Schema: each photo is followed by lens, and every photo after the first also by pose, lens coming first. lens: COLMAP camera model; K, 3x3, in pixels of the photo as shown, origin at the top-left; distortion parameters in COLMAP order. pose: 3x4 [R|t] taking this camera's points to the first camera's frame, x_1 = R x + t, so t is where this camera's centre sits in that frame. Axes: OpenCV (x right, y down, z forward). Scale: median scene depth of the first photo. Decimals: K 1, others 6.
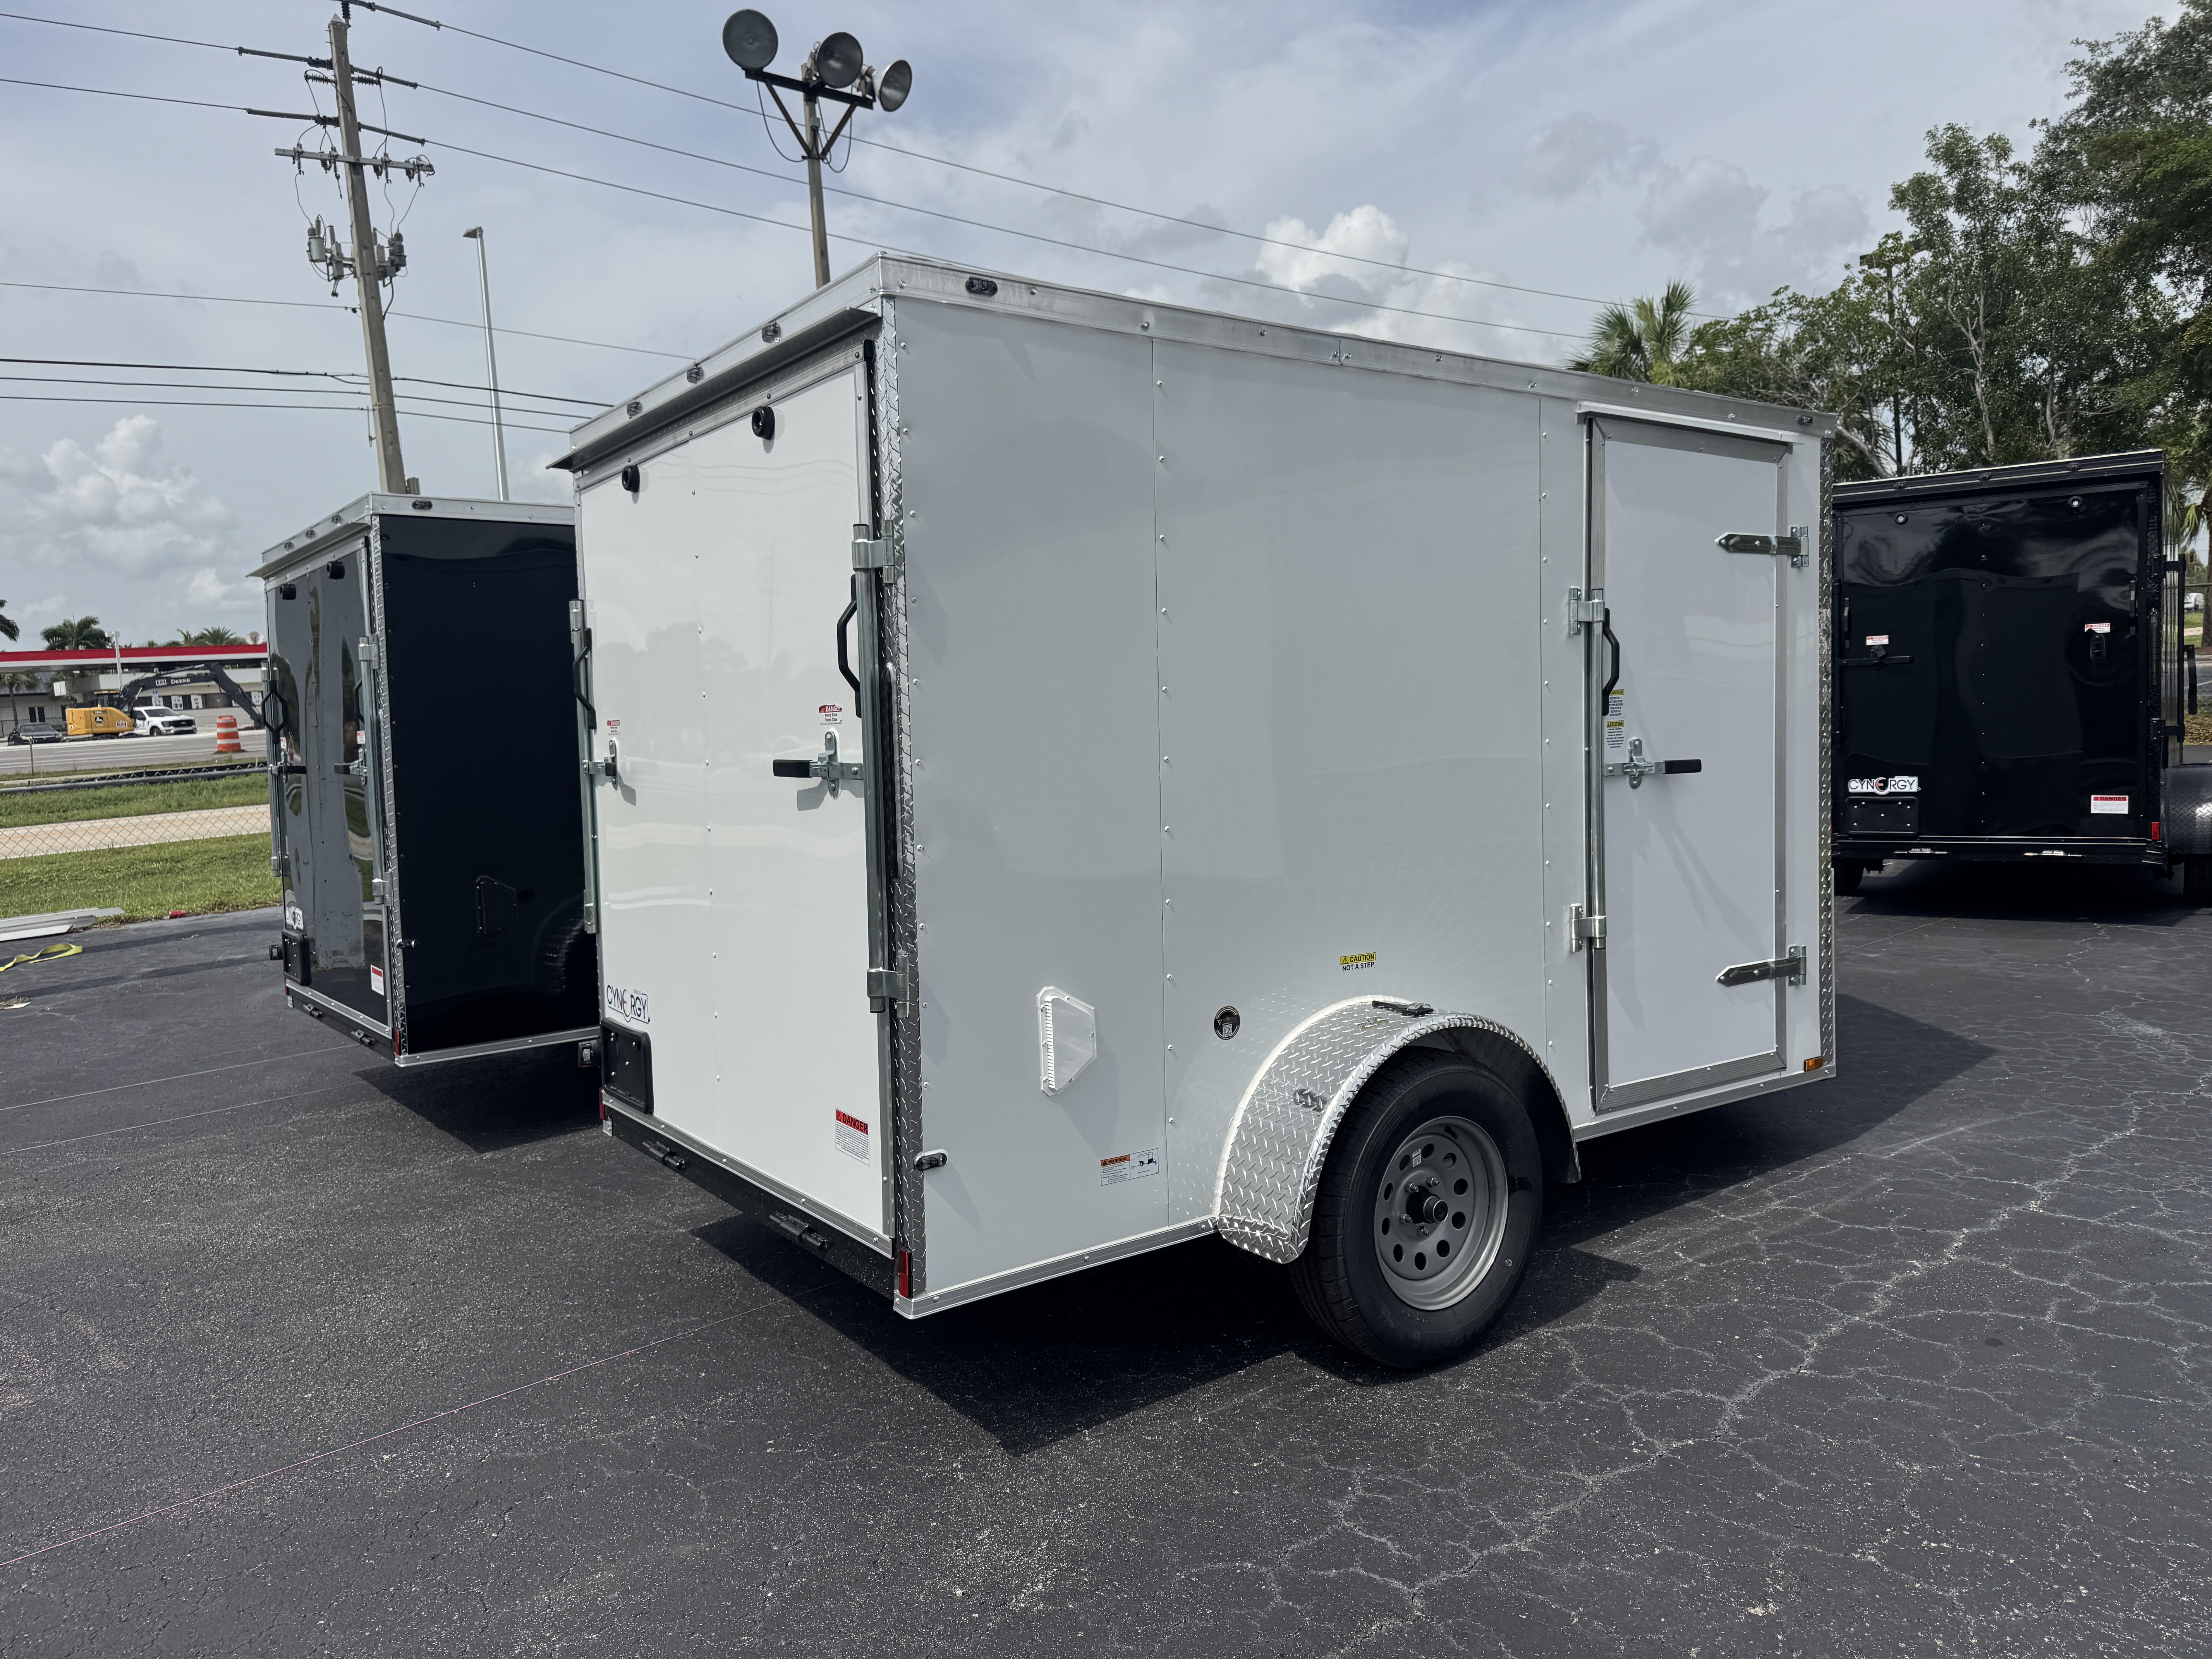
lens RADIAL K [[1569.6, 0, 1138.7], [0, 1569.6, 823.9], [0, 0, 1]] dist [0.019775, -0.024587]
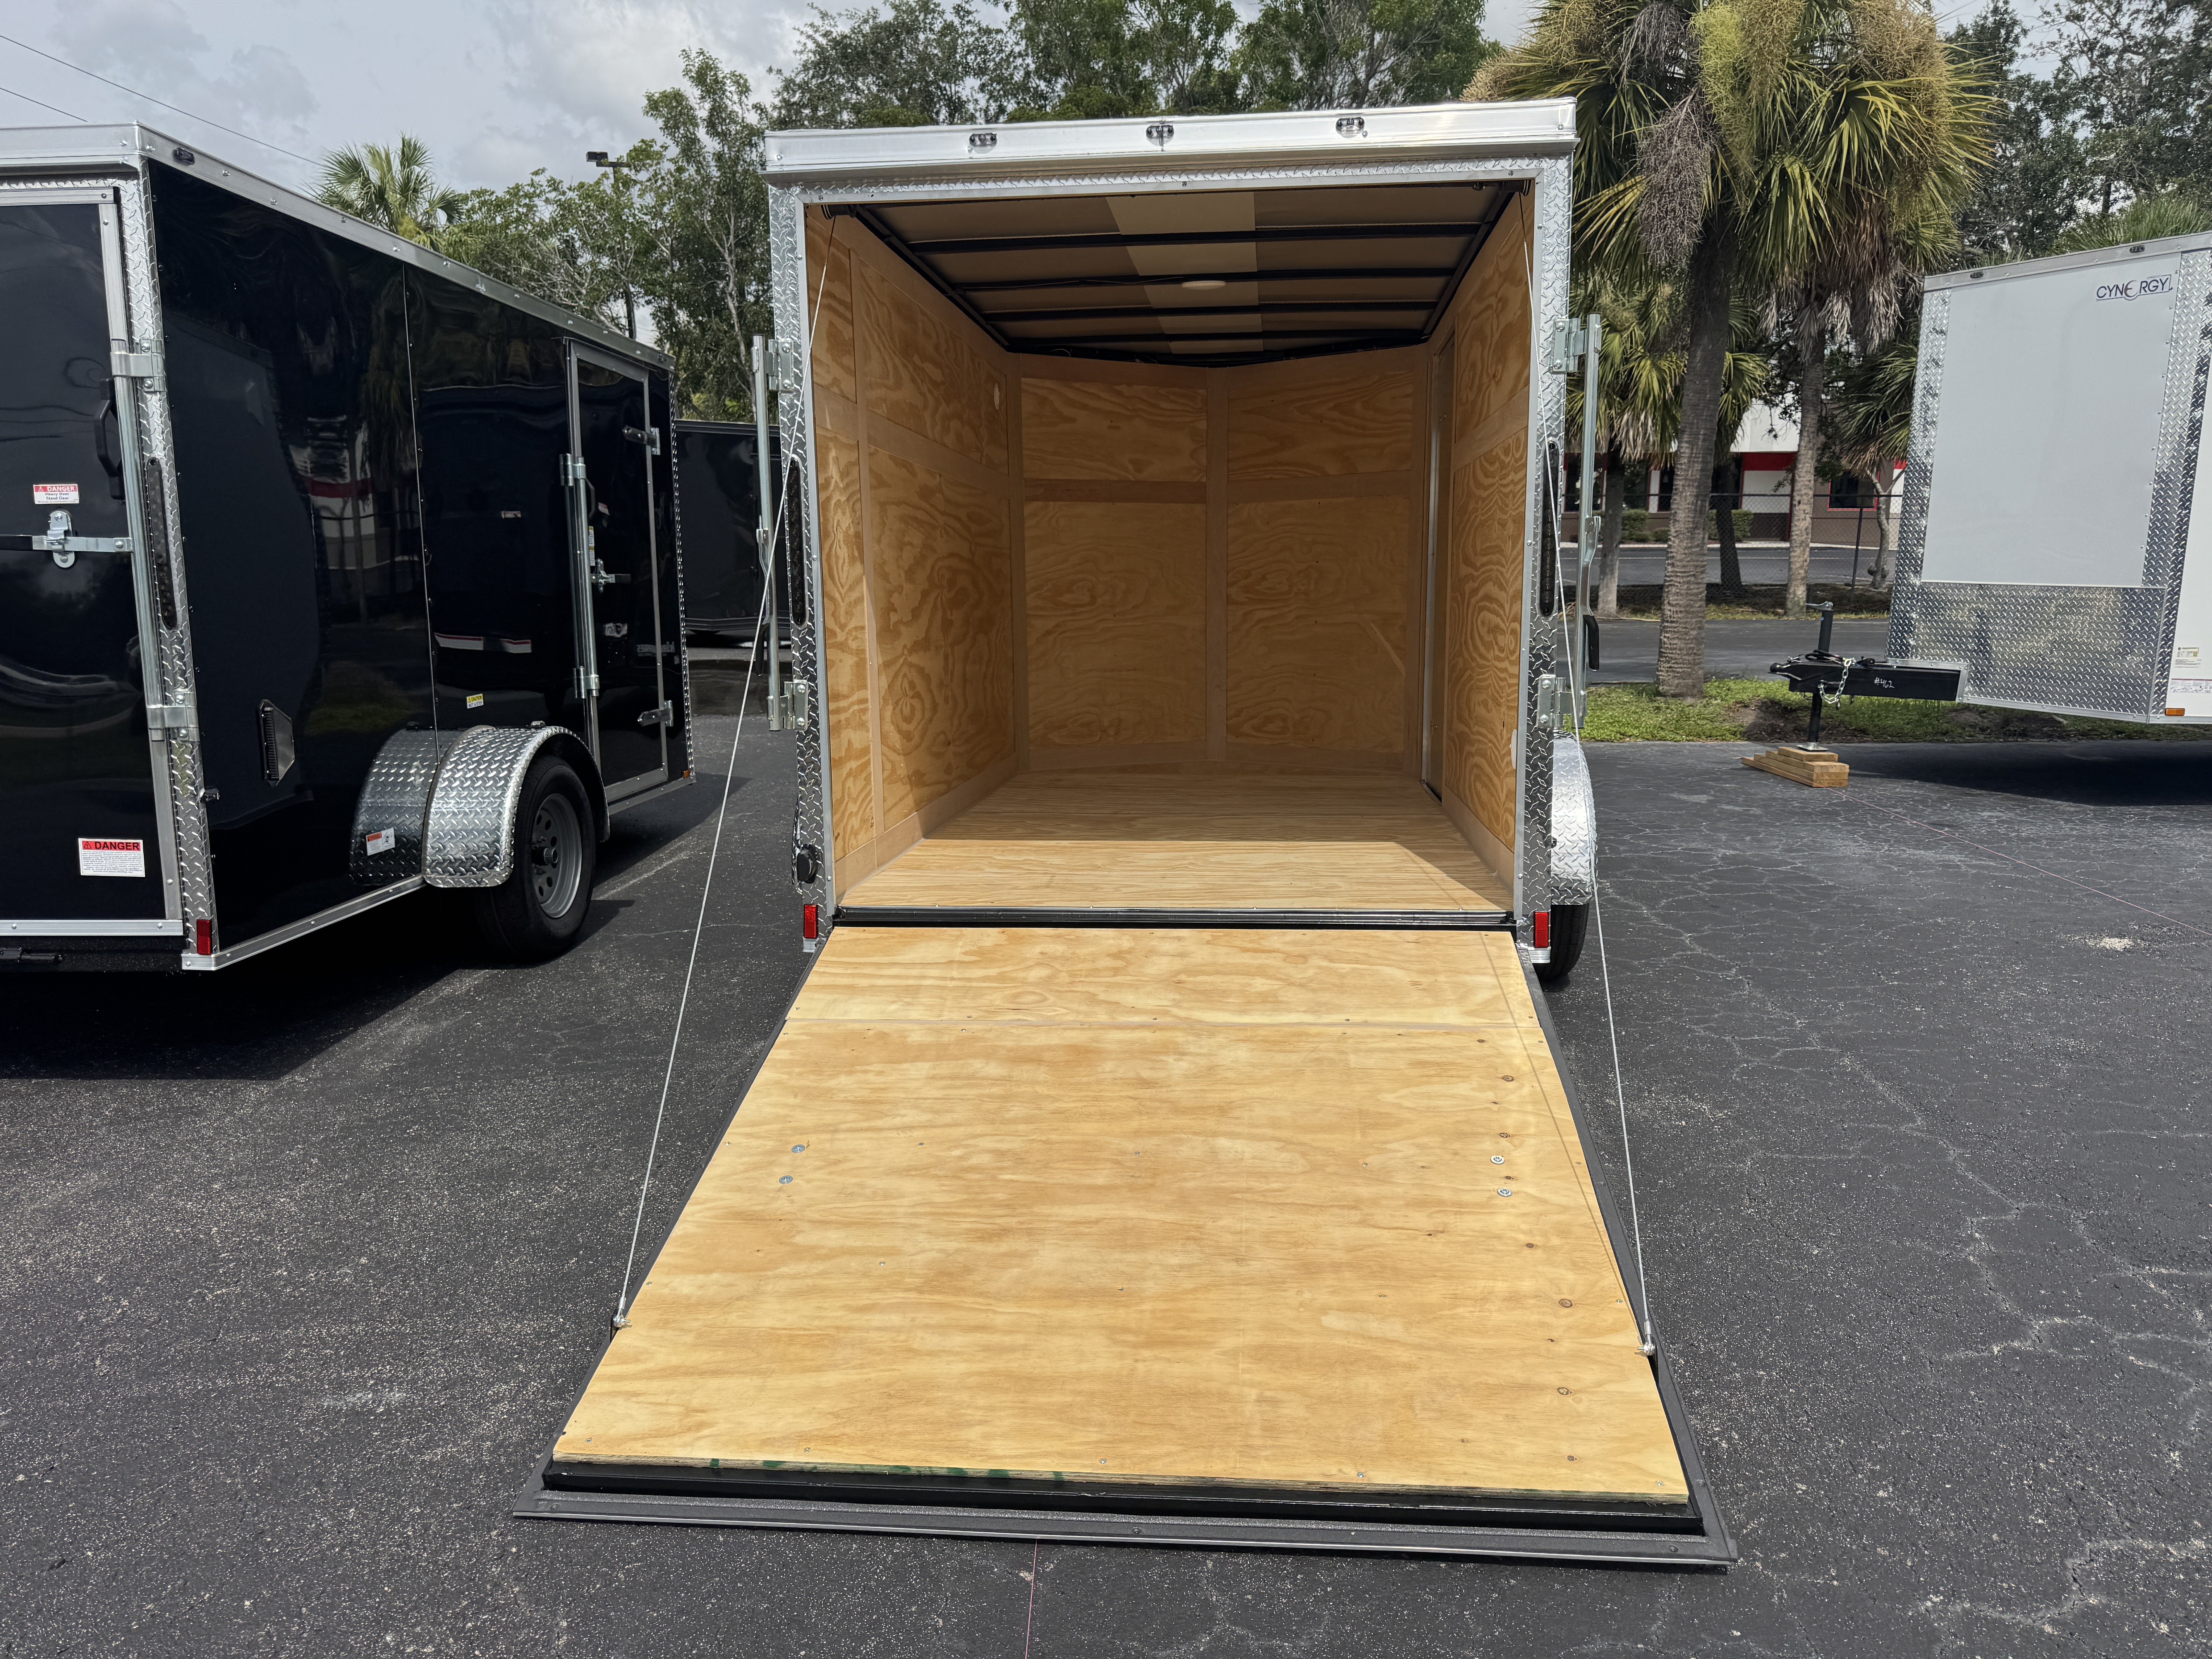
lens RADIAL K [[1569.6, 0, 1092.7], [0, 1569.6, 830.4], [0, 0, 1]] dist [0.019775, -0.024587]
pose [[0.662206, -0.091464, 0.743719, -0.861681], [0.039054, 0.995386, 0.087640, 0.053629], [-0.748303, -0.028991, 0.662723, 0.282026]]
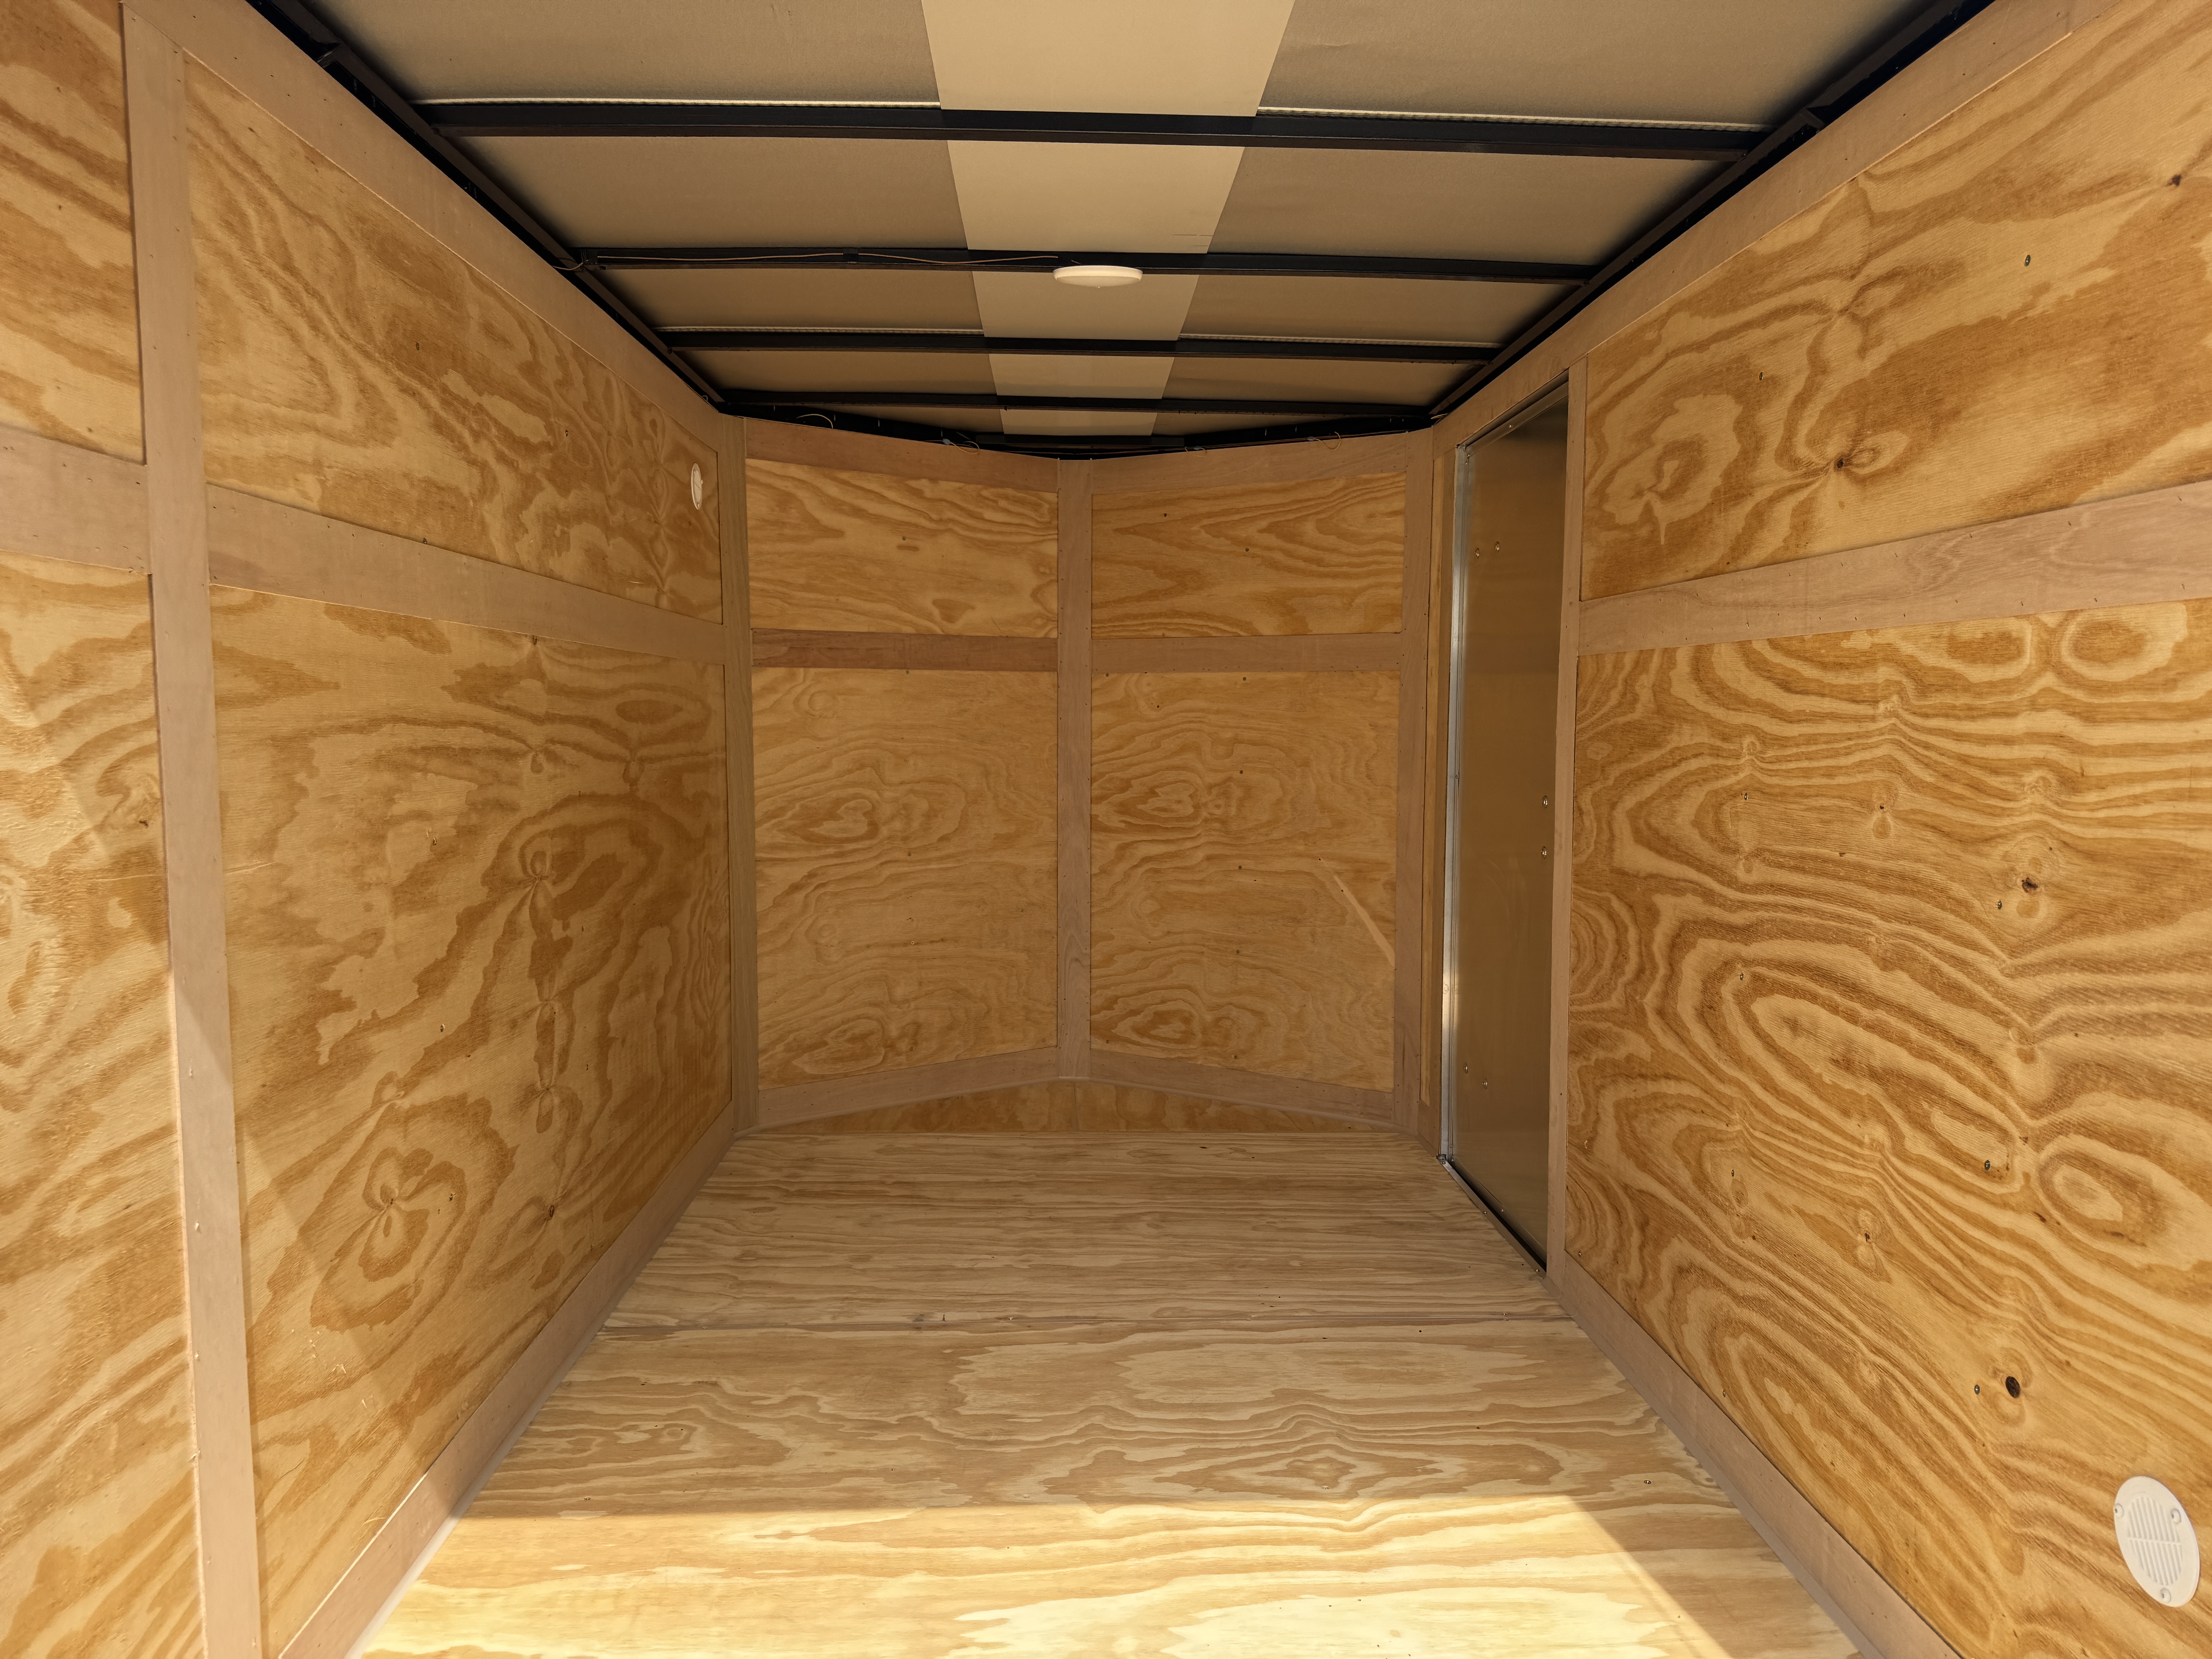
lens RADIAL K [[1569.6, 0, 1174.4], [0, 1569.6, 820.7], [0, 0, 1]] dist [0.019775, -0.024587]
pose [[0.509944, -0.033154, 0.859568, -0.396352], [0.036221, 0.999198, 0.017051, -0.051026], [-0.859445, 0.022440, 0.510736, 0.686685]]
